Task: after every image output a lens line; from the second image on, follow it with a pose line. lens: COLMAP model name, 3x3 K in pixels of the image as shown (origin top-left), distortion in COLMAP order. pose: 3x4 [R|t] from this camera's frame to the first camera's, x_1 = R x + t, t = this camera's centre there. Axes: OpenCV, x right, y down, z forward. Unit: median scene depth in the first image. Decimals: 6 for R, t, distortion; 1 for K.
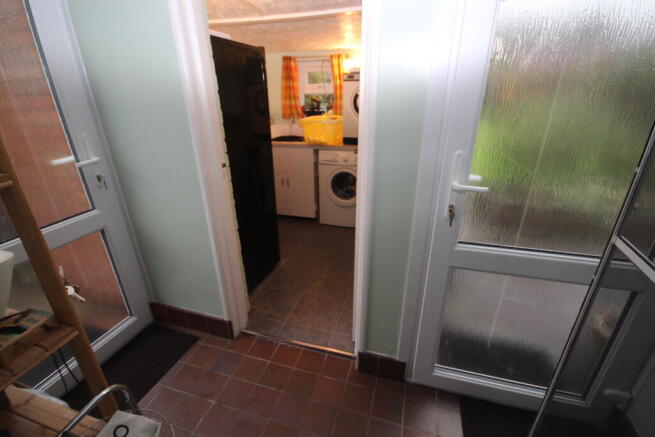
lens RADIAL K [[305.1, 0, 325.8], [0, 305.1, 221.2], [0, 0, 1]] dist [0.000958, -0.000890]
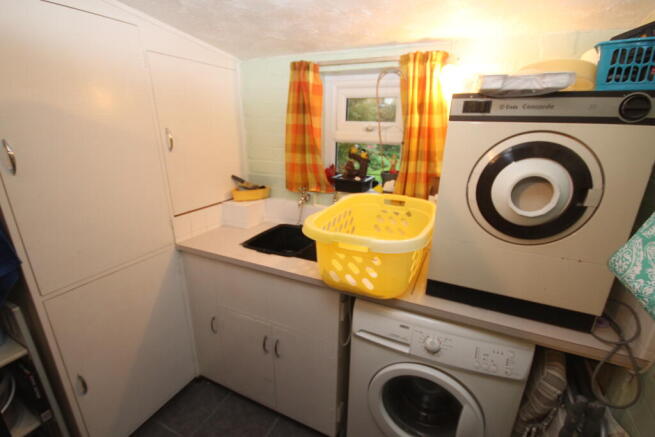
lens RADIAL K [[305.1, 0, 327.4], [0, 305.1, 217.3], [0, 0, 1]] dist [0.000958, -0.000890]
pose [[0.988813, 0.072008, -0.130627, -0.013361], [-0.085894, 0.990863, -0.103982, -0.264982], [0.121946, 0.114039, 0.985964, 0.575765]]
